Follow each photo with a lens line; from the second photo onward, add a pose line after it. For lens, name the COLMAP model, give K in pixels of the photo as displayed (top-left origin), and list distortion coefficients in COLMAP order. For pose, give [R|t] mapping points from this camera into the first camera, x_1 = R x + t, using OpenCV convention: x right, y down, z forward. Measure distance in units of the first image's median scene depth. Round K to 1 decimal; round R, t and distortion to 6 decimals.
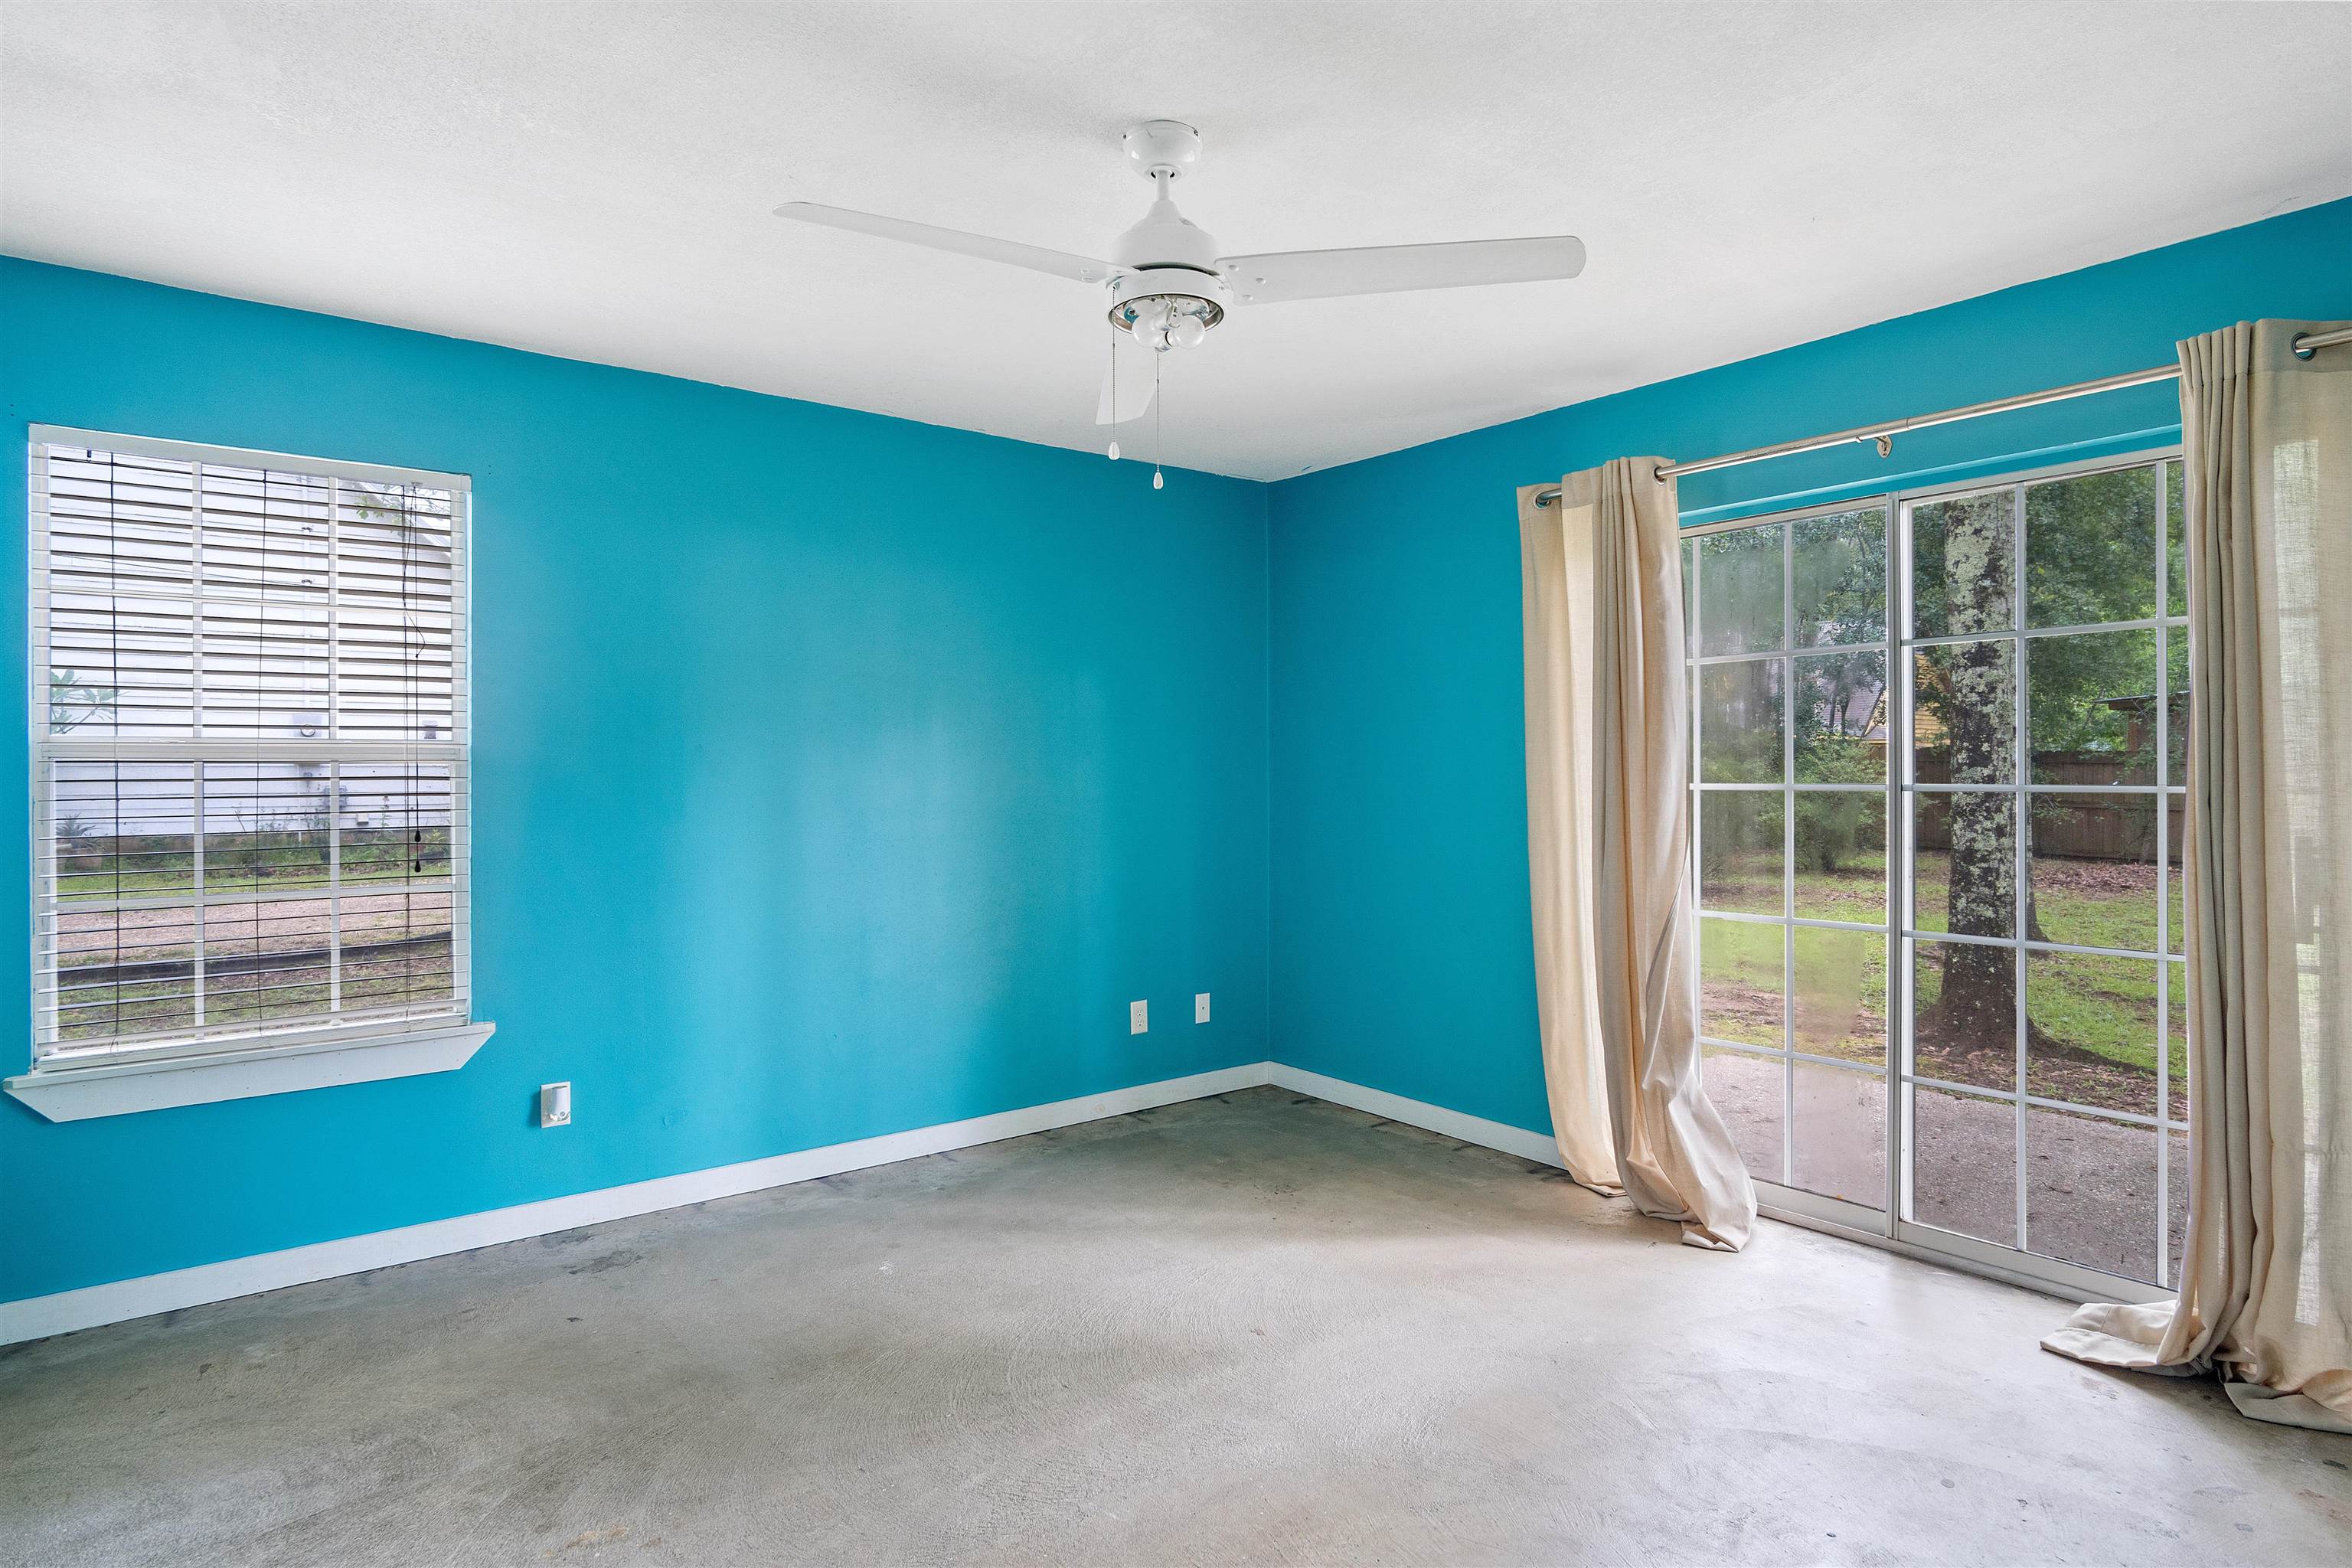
lens RADIAL K [[1252.9, 0, 1177.4], [0, 1252.9, 777.5], [0, 0, 1]] dist [-0.016238, 0.004818]
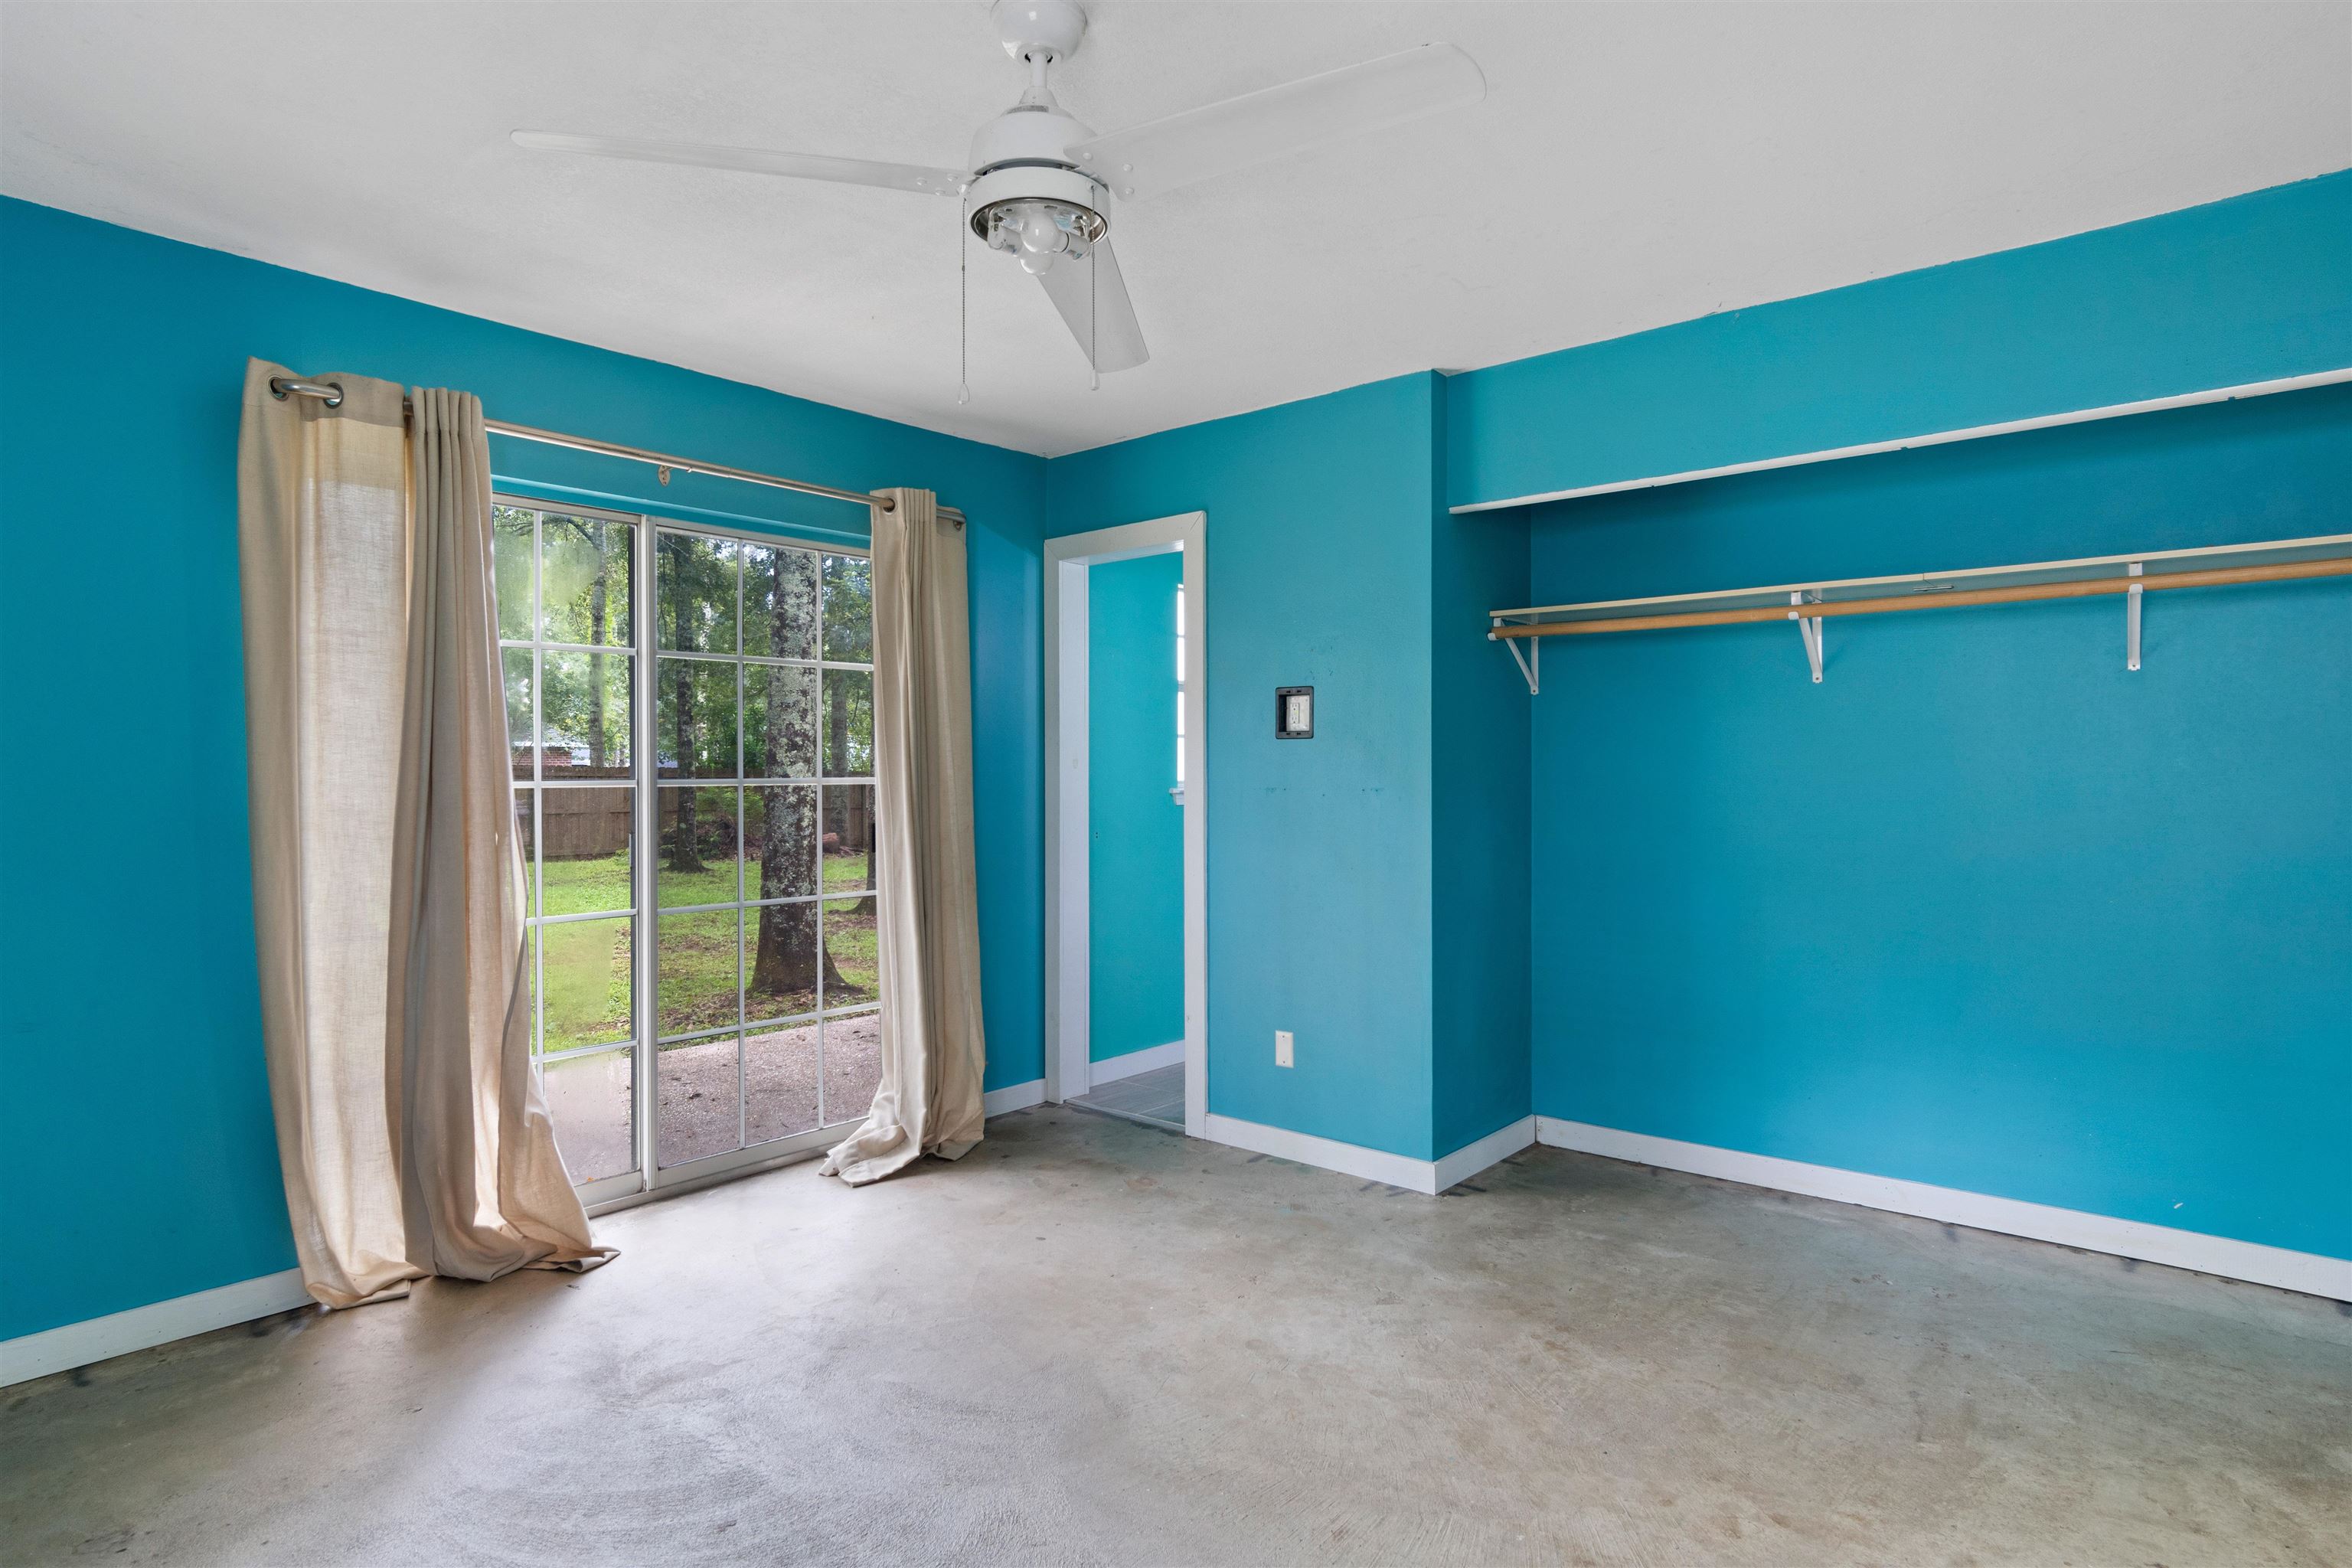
lens RADIAL K [[1252.9, 0, 1177.4], [0, 1252.9, 777.5], [0, 0, 1]] dist [-0.016238, 0.004818]
pose [[-0.188604, -0.004017, 0.982045, -0.585199], [0.004806, 0.999976, 0.005013, 0.000797], [-0.982041, 0.005665, -0.188580, 0.728641]]
